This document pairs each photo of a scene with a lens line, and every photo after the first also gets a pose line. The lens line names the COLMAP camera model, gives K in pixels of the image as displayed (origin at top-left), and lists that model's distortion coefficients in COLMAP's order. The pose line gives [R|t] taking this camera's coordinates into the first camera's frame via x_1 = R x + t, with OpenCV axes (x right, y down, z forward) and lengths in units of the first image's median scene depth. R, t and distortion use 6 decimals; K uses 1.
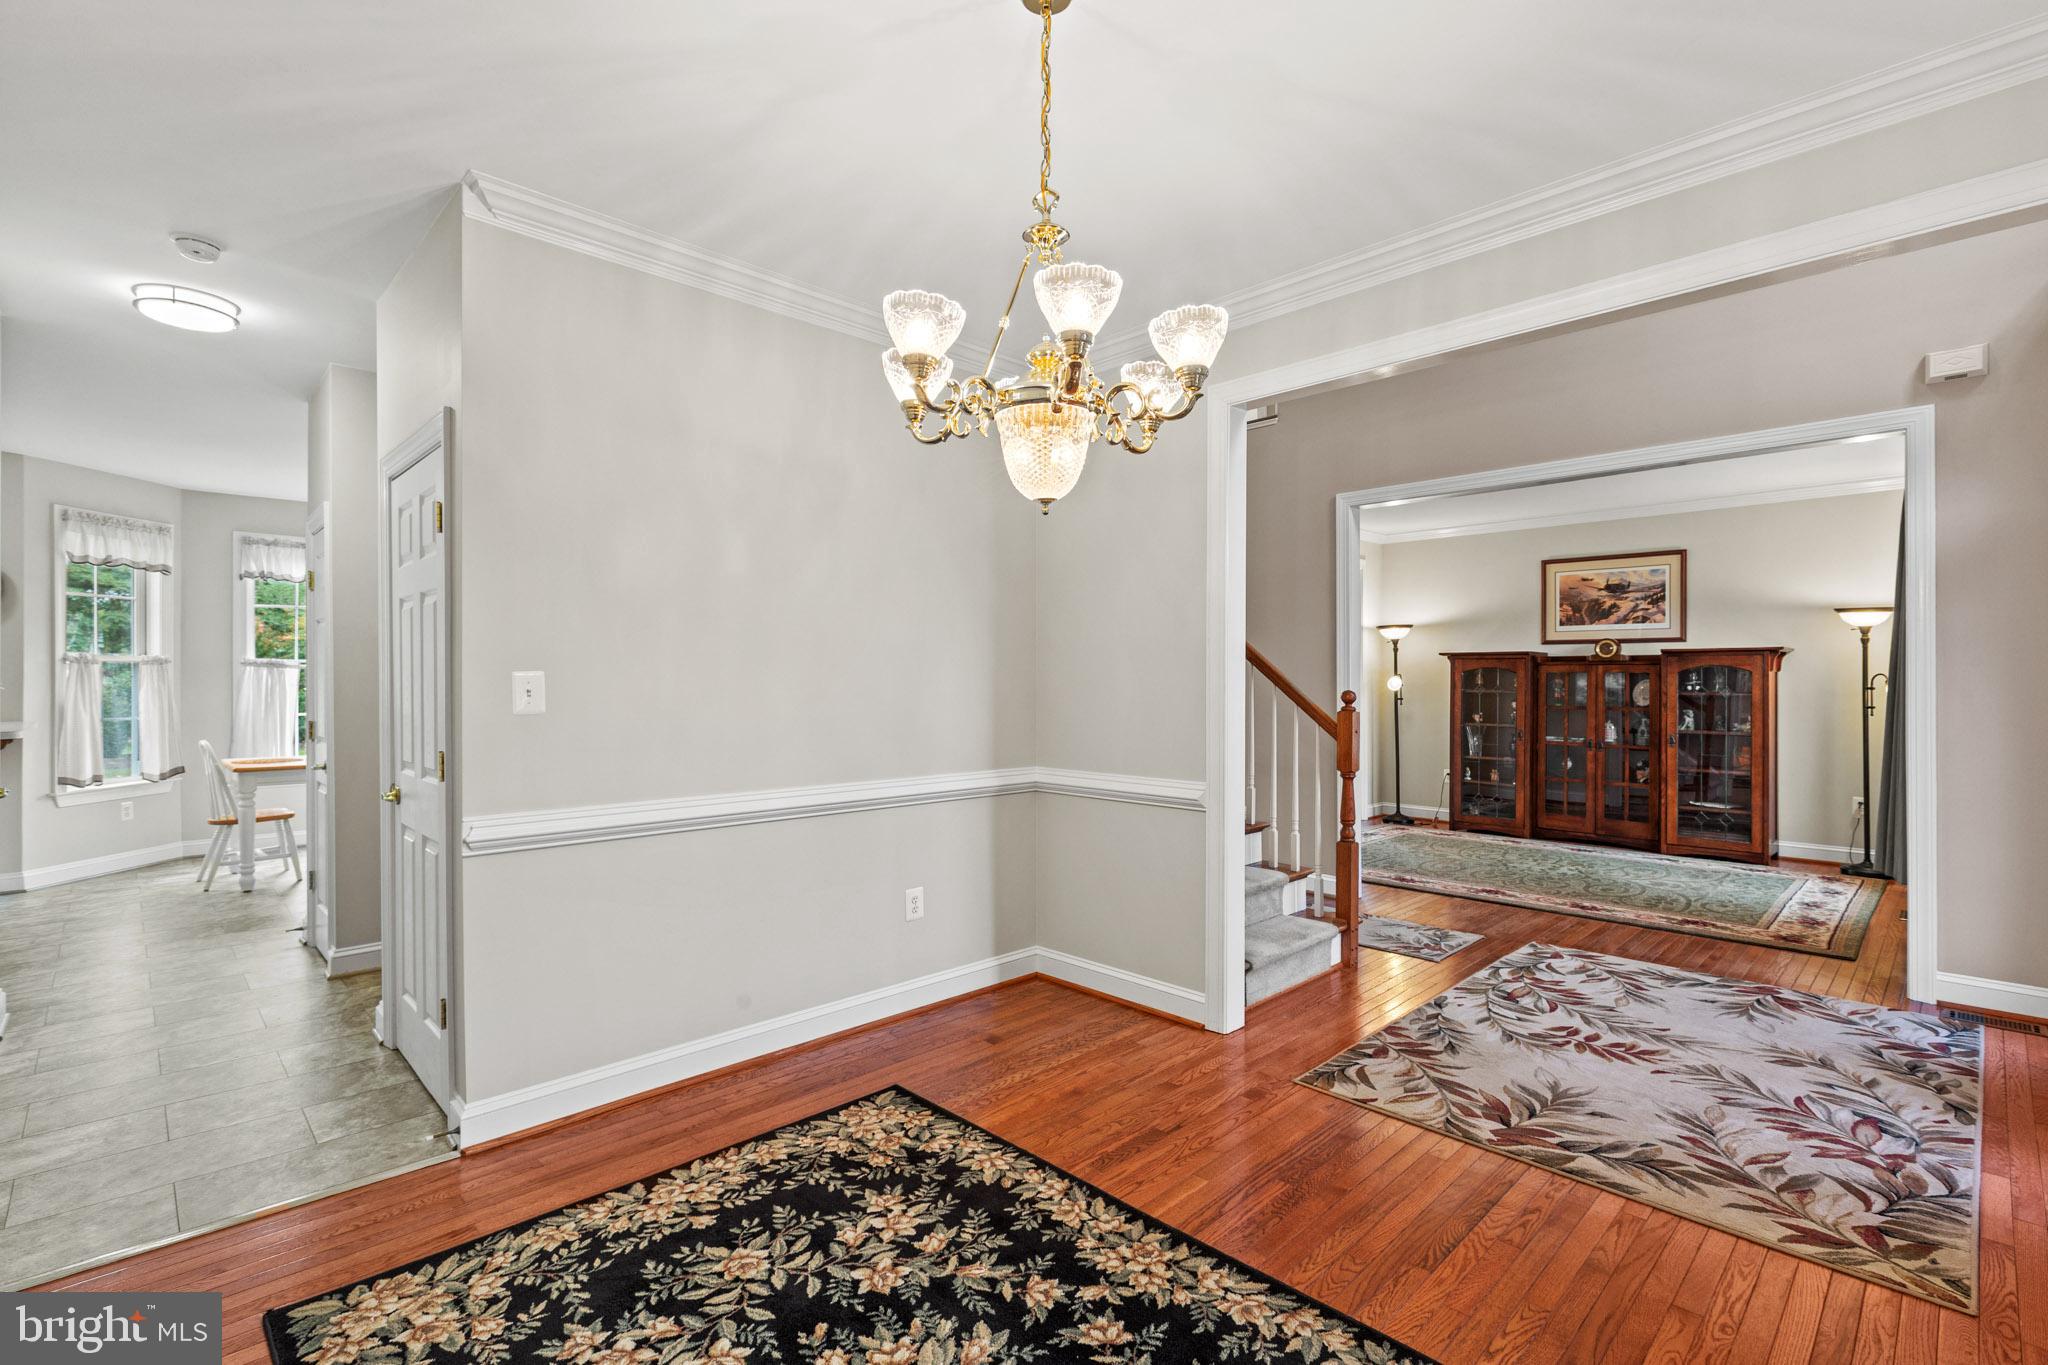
lens RADIAL K [[947.8, 0, 1029.0], [0, 947.8, 682.4], [0, 0, 1]] dist [-0.001155, -0.004277]
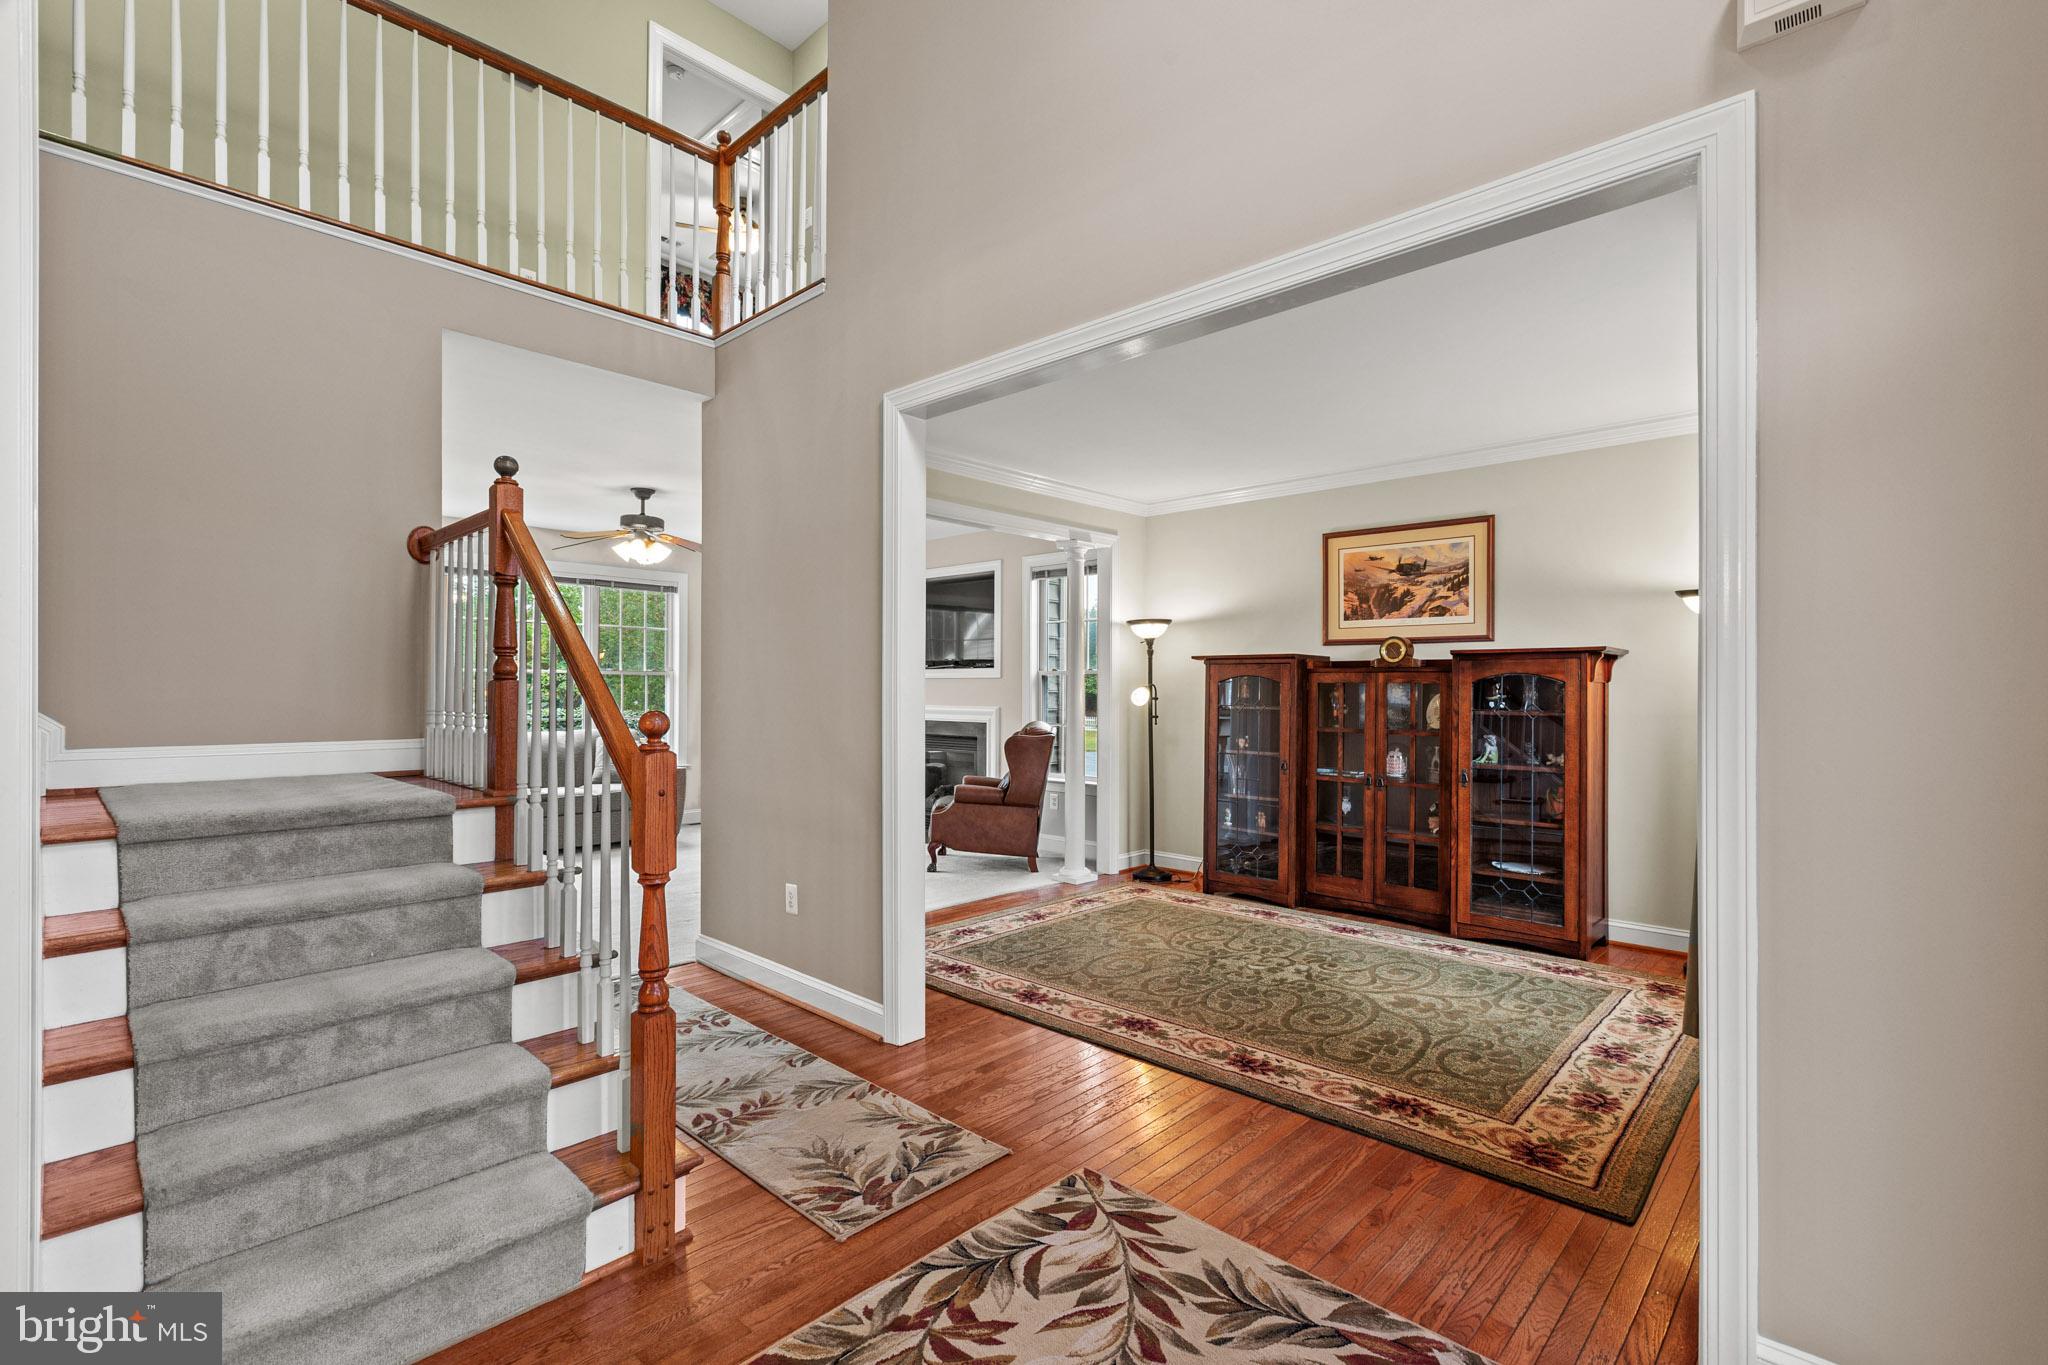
lens RADIAL K [[947.8, 0, 1026.3], [0, 947.8, 689.2], [0, 0, 1]] dist [-0.001155, -0.004277]
pose [[0.998934, 0.005209, 0.045856, 0.296005], [-0.005077, 0.999983, -0.002994, -0.001941], [-0.045870, 0.002758, 0.998944, 0.281658]]
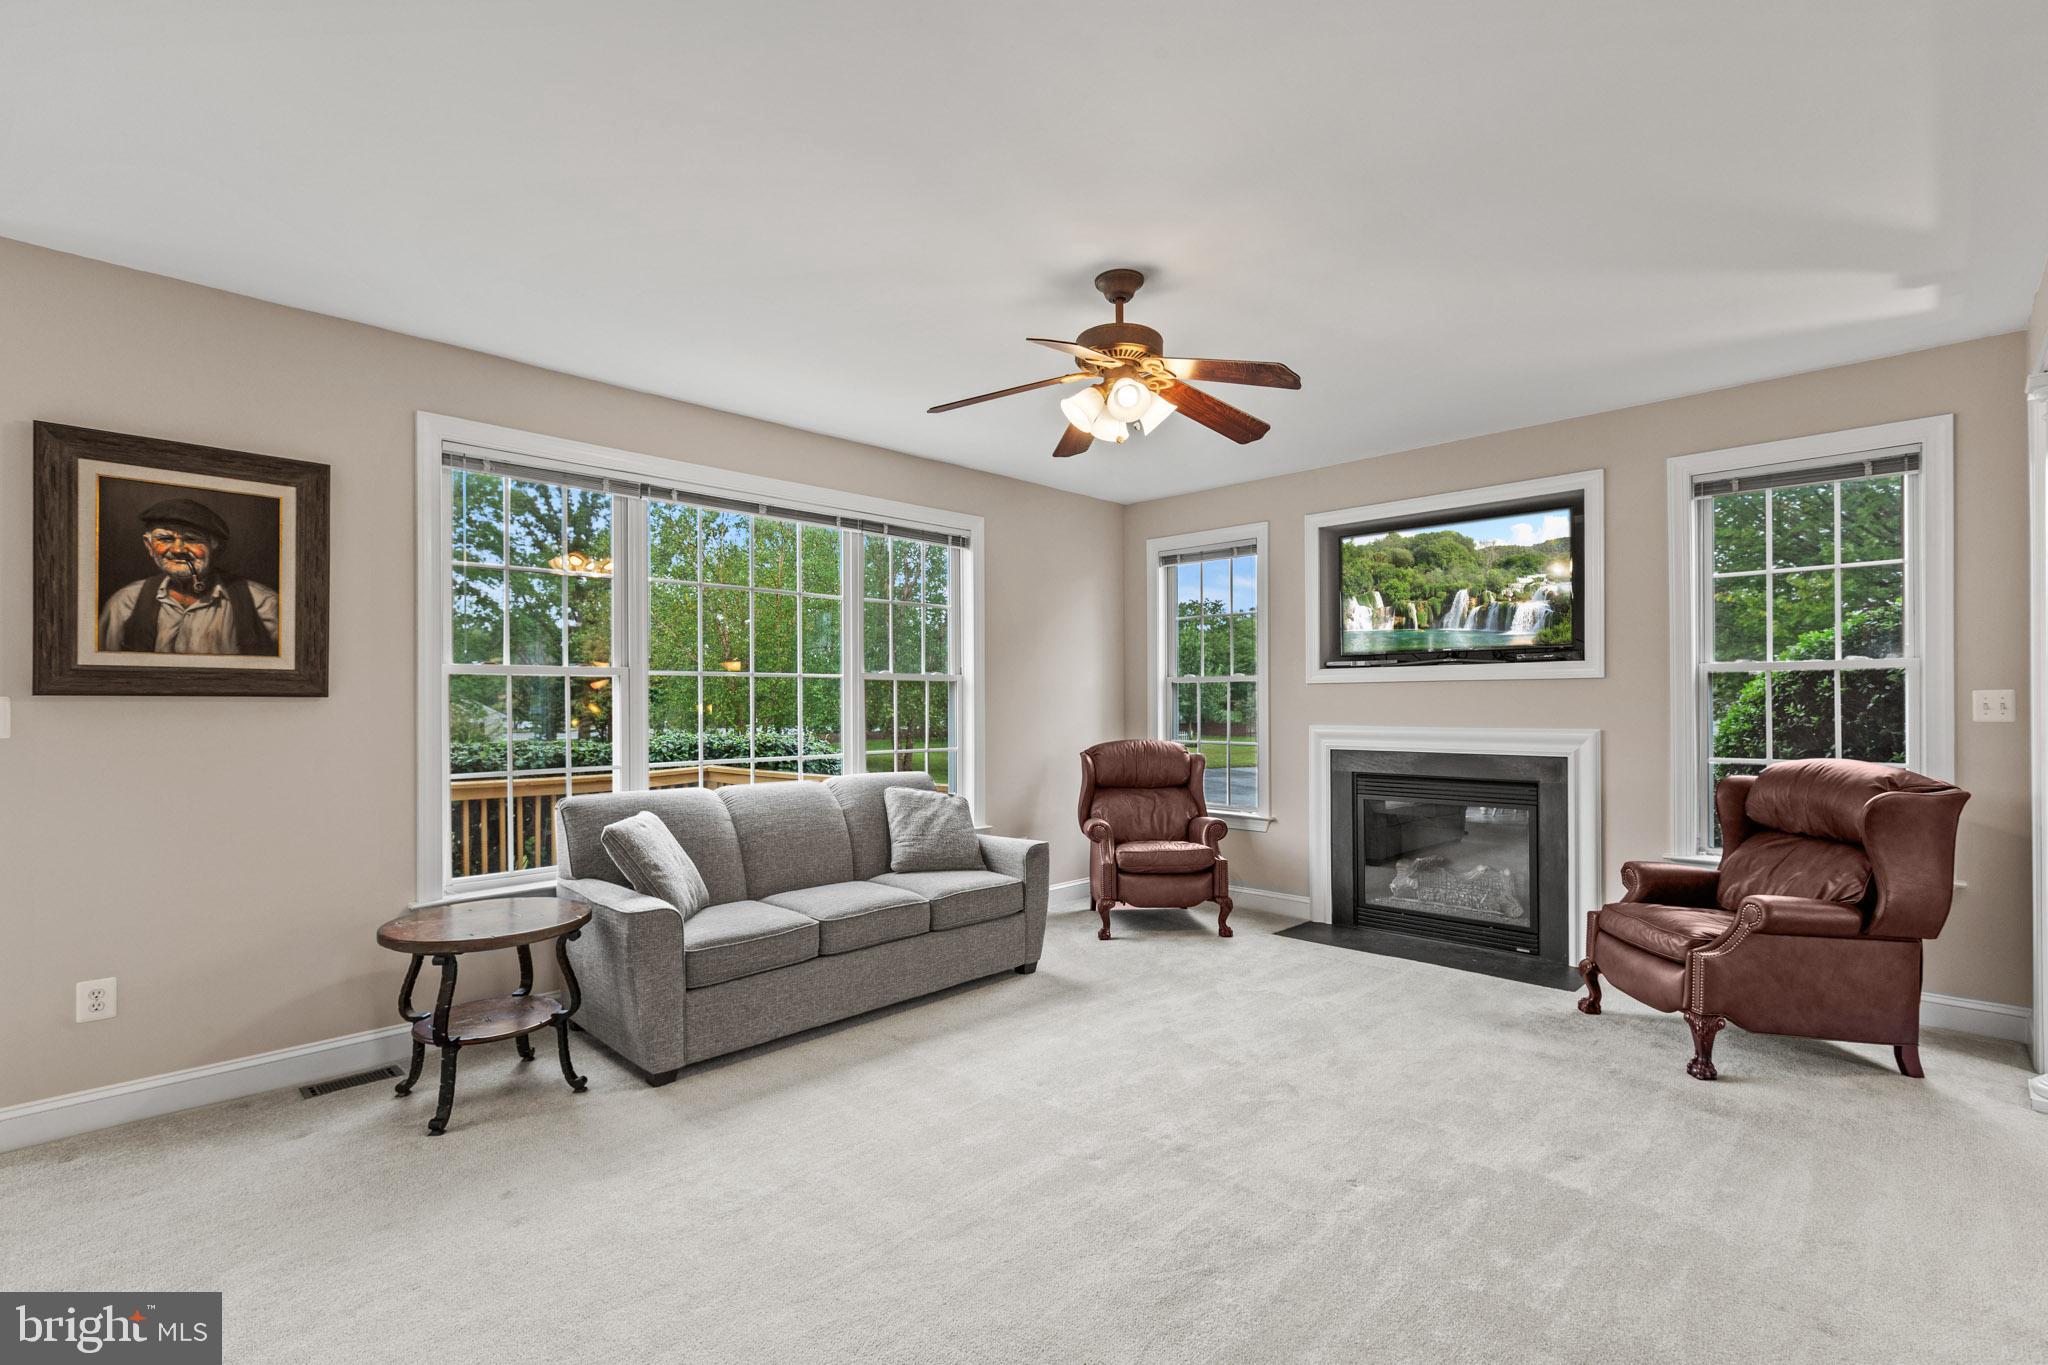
lens RADIAL K [[947.8, 0, 988.3], [0, 947.8, 699.3], [0, 0, 1]] dist [-0.001155, -0.004277]
pose [[0.999975, -0.006869, 0.001755, -0.080521], [0.006885, 0.999935, -0.009094, -0.000246], [-0.001692, 0.009106, 0.999957, 0.766723]]
